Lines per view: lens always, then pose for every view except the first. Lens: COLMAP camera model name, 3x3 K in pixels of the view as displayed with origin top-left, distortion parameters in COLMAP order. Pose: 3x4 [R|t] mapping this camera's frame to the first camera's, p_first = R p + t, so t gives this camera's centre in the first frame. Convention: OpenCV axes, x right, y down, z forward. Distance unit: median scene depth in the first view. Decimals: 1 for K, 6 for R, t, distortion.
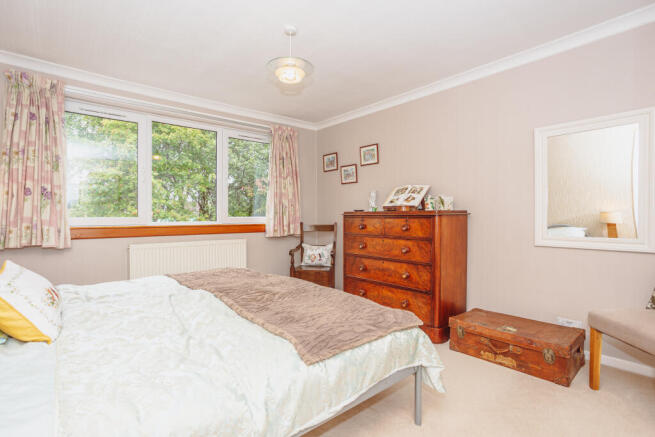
lens RADIAL K [[319.4, 0, 327.5], [0, 319.4, 216.9], [0, 0, 1]] dist [-0.021792, 0.011077]
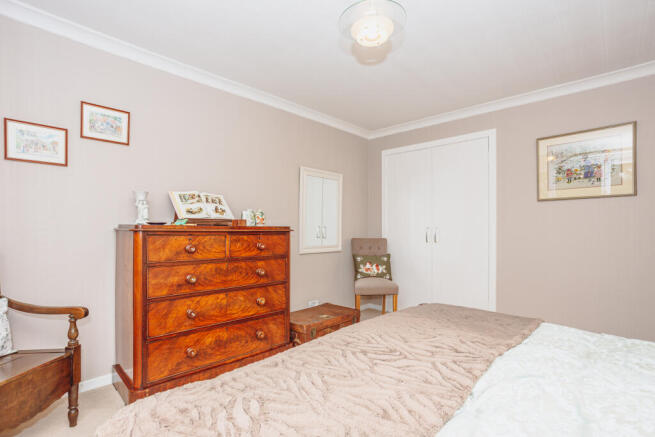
lens RADIAL K [[319.4, 0, 328.4], [0, 319.4, 224.2], [0, 0, 1]] dist [-0.021792, 0.011077]
pose [[-0.086166, 0.016522, 0.996144, -0.370938], [-0.001061, 0.999860, -0.016675, -0.006080], [-0.996280, -0.002494, -0.086136, 0.526279]]
